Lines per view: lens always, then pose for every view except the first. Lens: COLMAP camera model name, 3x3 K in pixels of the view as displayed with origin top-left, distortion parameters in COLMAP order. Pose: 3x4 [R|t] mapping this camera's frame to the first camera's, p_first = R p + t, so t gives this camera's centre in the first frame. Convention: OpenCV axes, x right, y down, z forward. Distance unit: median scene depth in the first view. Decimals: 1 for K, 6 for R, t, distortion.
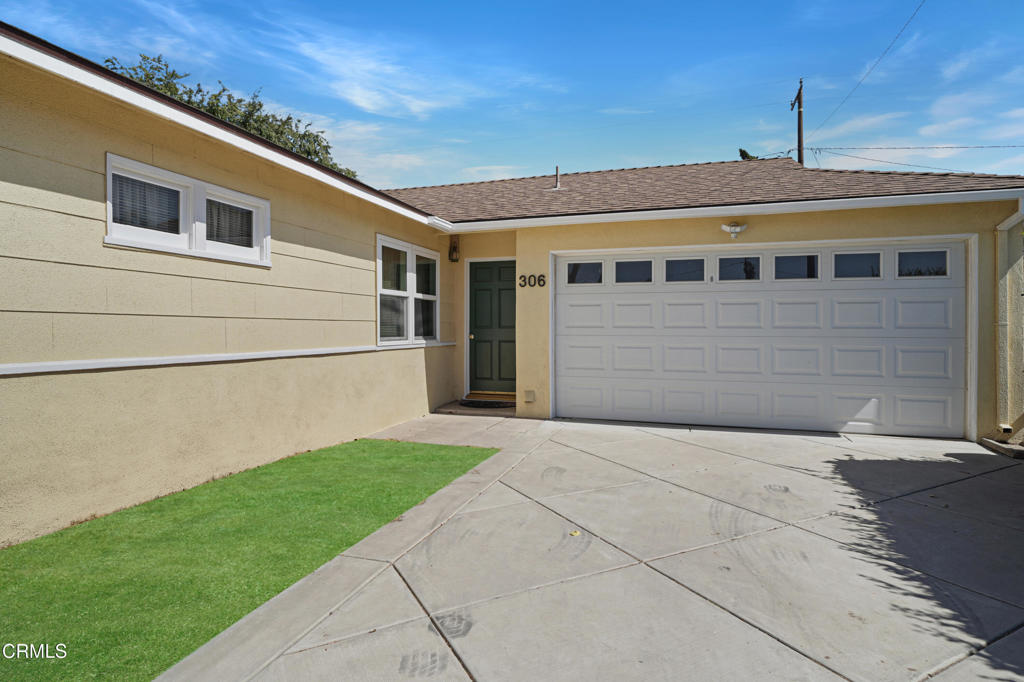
lens RADIAL K [[544.9, 0, 513.6], [0, 544.9, 315.0], [0, 0, 1]] dist [-0.000843, 0.000264]
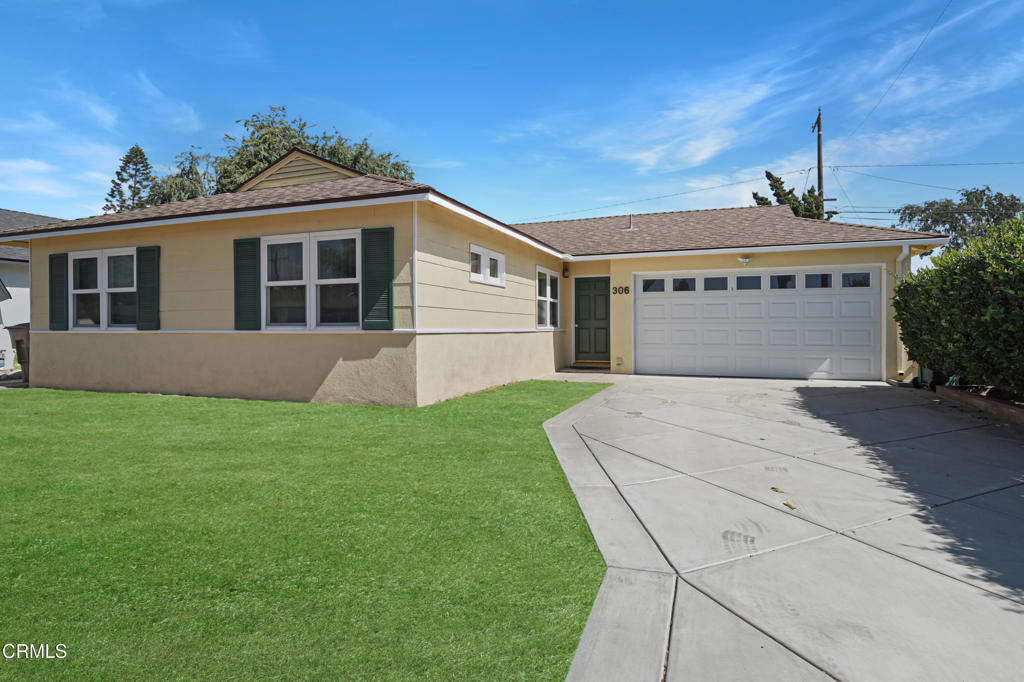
lens RADIAL K [[535.2, 0, 511.1], [0, 535.2, 317.8], [0, 0, 1]] dist [-0.000179, 0.000066]
pose [[0.997944, -0.004772, -0.063919, -0.194710], [0.005165, 0.999969, 0.005995, 0.008609], [0.063889, -0.006313, 0.997937, -0.636723]]
